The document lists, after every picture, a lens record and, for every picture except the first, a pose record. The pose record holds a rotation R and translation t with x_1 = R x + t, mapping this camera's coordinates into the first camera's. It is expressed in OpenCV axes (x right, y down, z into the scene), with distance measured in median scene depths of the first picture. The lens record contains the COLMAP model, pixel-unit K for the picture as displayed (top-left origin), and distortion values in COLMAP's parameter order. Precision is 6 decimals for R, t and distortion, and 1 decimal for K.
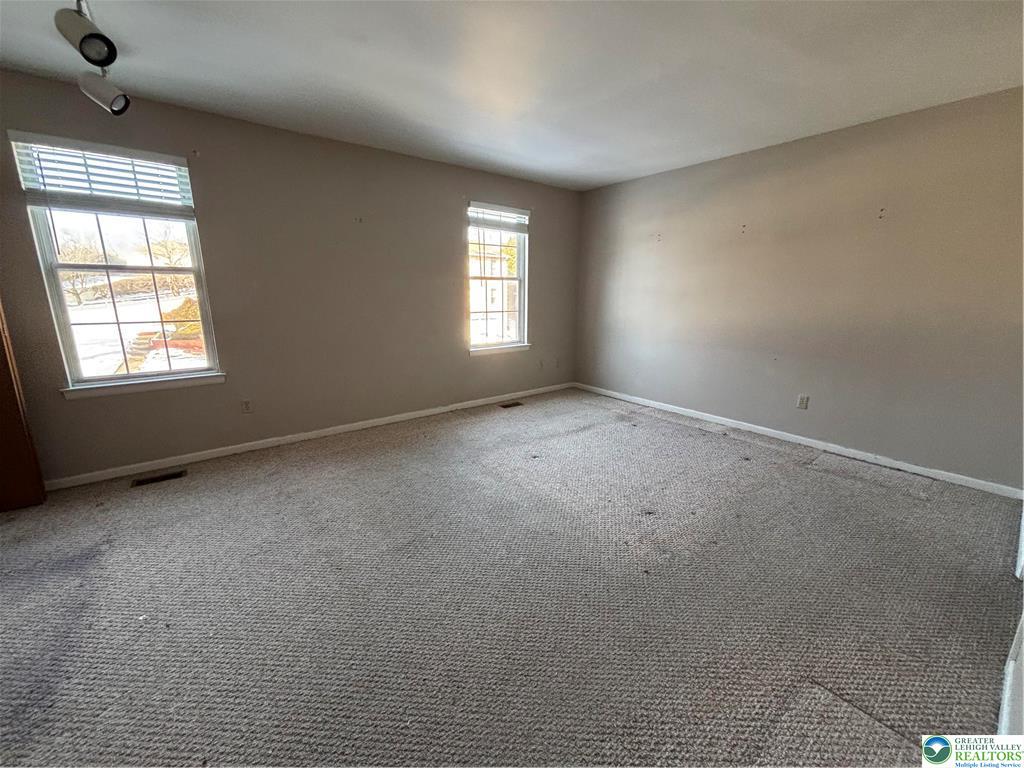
lens RADIAL K [[408.6, 0, 514.4], [0, 408.6, 381.7], [0, 0, 1]] dist [-0.002205, 0.000806]
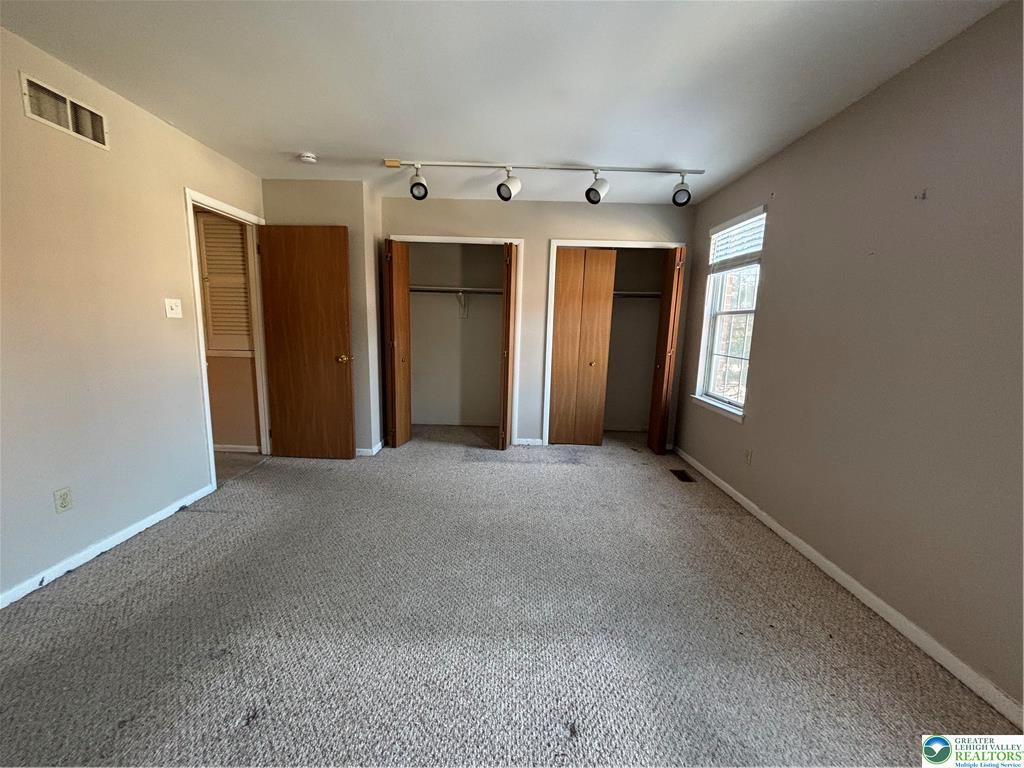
lens RADIAL K [[408.6, 0, 514.4], [0, 408.6, 381.7], [0, 0, 1]] dist [-0.002205, 0.000806]
pose [[-0.613961, 0.090077, -0.784180, 0.438338], [-0.203151, 0.941968, 0.267256, -0.280485], [0.762746, 0.323392, -0.560033, 1.263062]]
